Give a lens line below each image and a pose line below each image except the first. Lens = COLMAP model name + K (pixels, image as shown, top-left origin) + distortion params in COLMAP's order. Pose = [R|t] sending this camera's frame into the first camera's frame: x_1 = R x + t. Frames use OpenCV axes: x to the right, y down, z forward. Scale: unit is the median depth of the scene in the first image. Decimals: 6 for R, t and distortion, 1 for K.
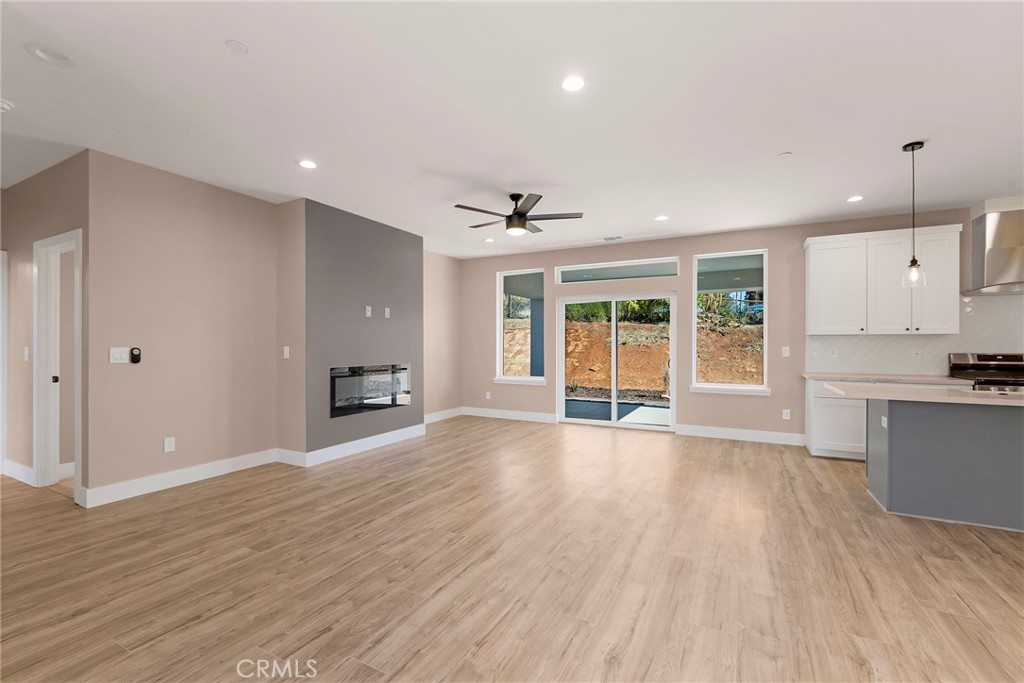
lens RADIAL K [[436.1, 0, 511.5], [0, 436.1, 342.5], [0, 0, 1]] dist [-0.003718, -0.000207]
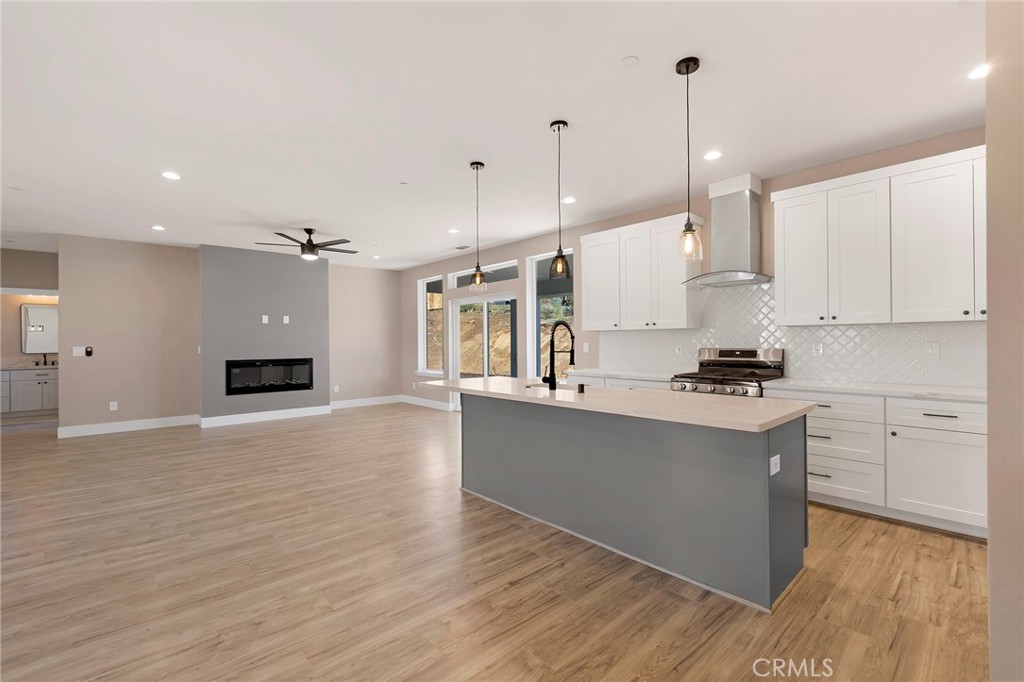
lens RADIAL K [[436.1, 0, 513.6], [0, 436.1, 345.3], [0, 0, 1]] dist [-0.003718, -0.000207]
pose [[0.941480, -0.005822, -0.337018, 0.943378], [0.010935, 0.999852, 0.013274, 0.000844], [0.336891, -0.016183, 0.941405, -0.019231]]
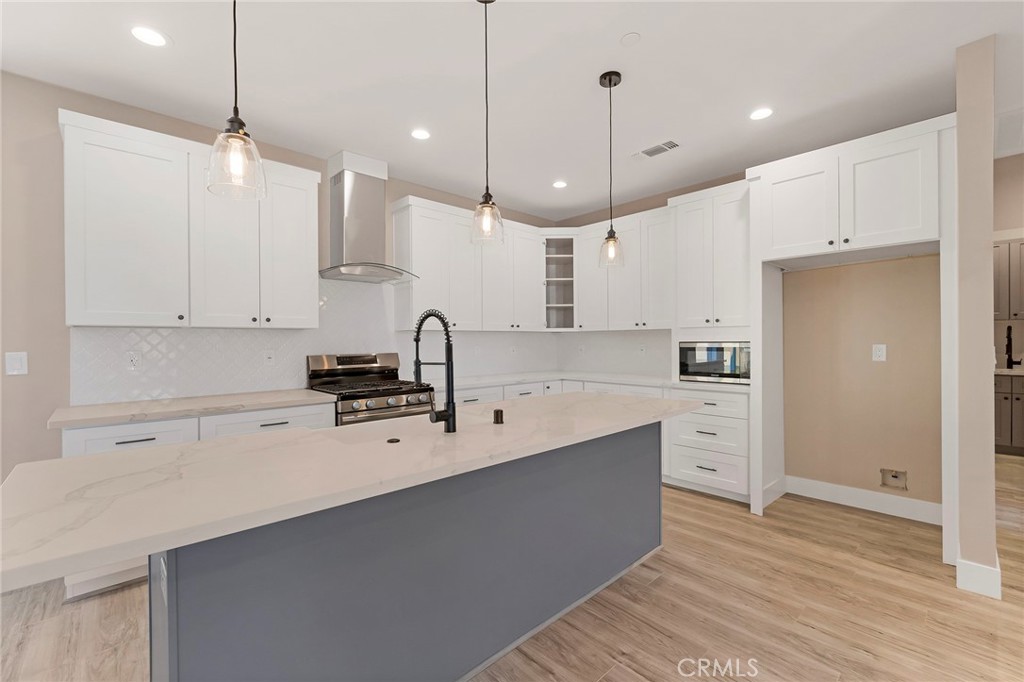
lens RADIAL K [[436.1, 0, 508.4], [0, 436.1, 344.3], [0, 0, 1]] dist [-0.003718, -0.000207]
pose [[0.336895, -0.011410, 0.941473, 0.445301], [0.004899, 0.999934, 0.010365, 0.000058], [-0.941529, 0.001120, 0.336929, 0.448280]]
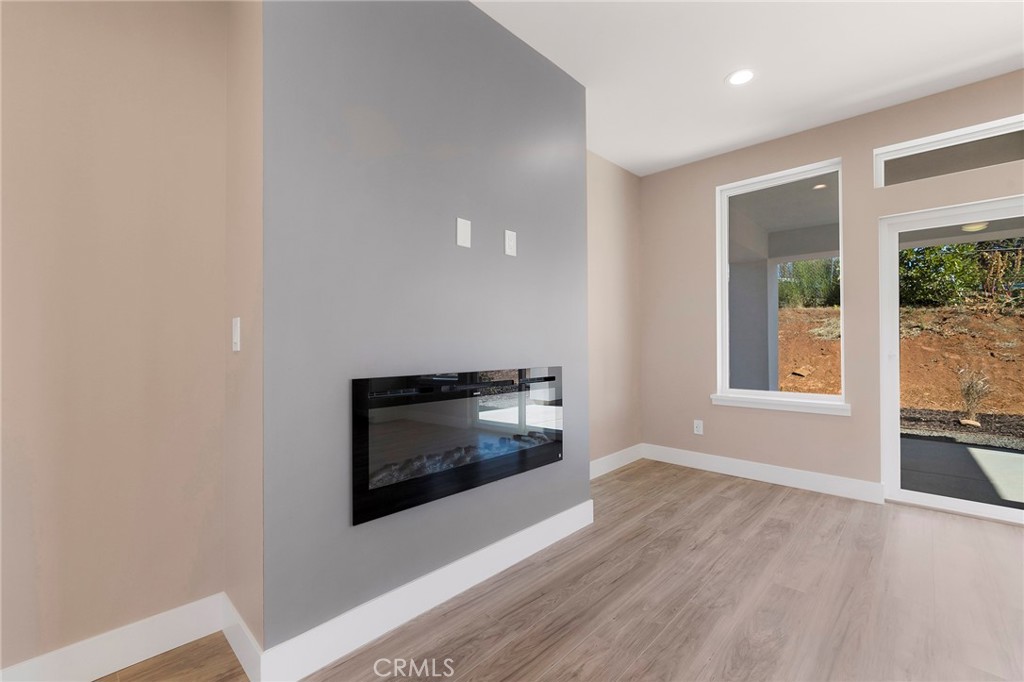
lens RADIAL K [[436.1, 0, 513.3], [0, 436.1, 342.9], [0, 0, 1]] dist [-0.003718, -0.000207]
pose [[0.961648, -0.006551, -0.274210, -0.197063], [0.007223, 0.999973, 0.001444, 0.030223], [0.274193, -0.003369, 0.961669, 0.700511]]
